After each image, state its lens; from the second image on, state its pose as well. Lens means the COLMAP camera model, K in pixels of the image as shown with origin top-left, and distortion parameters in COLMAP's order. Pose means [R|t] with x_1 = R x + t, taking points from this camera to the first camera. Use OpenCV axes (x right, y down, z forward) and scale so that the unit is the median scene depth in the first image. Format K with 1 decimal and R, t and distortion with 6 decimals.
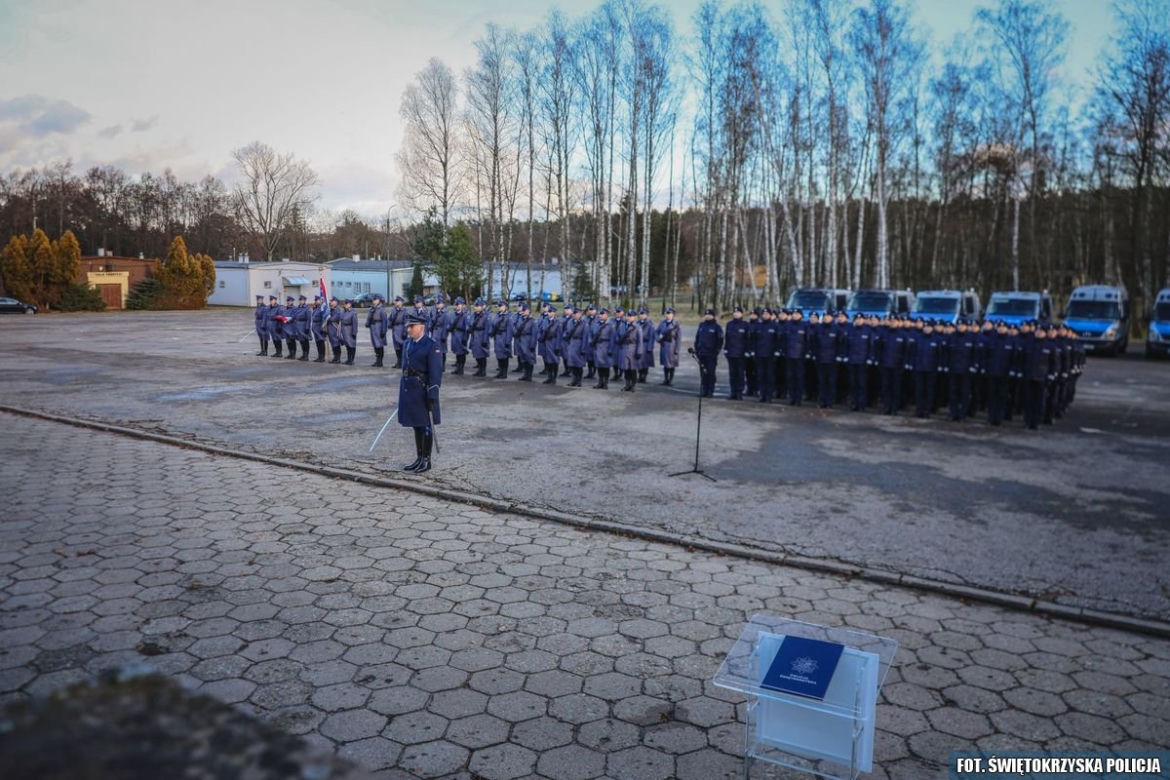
lens RADIAL K [[1695.8, 0, 585.0], [0, 1695.8, 390.0], [0, 0, 1]] dist [0.015531, 0.040958]
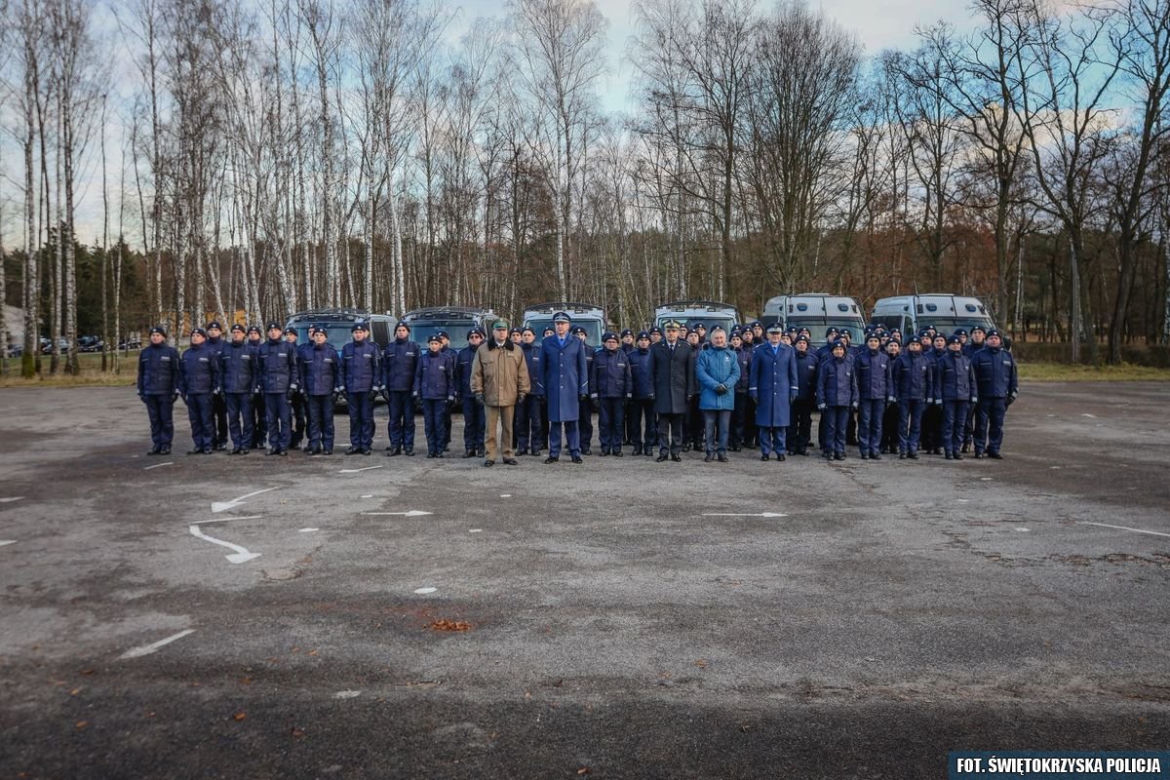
lens RADIAL K [[1440.6, 0, 550.8], [0, 1440.6, 390.1], [0, 0, 1]] dist [0.036872, 0.047389]
pose [[0.951200, -0.041003, 0.305840, 0.041137], [0.050040, 0.998510, -0.021762, -0.014595], [-0.304492, 0.036004, 0.951834, 0.372097]]
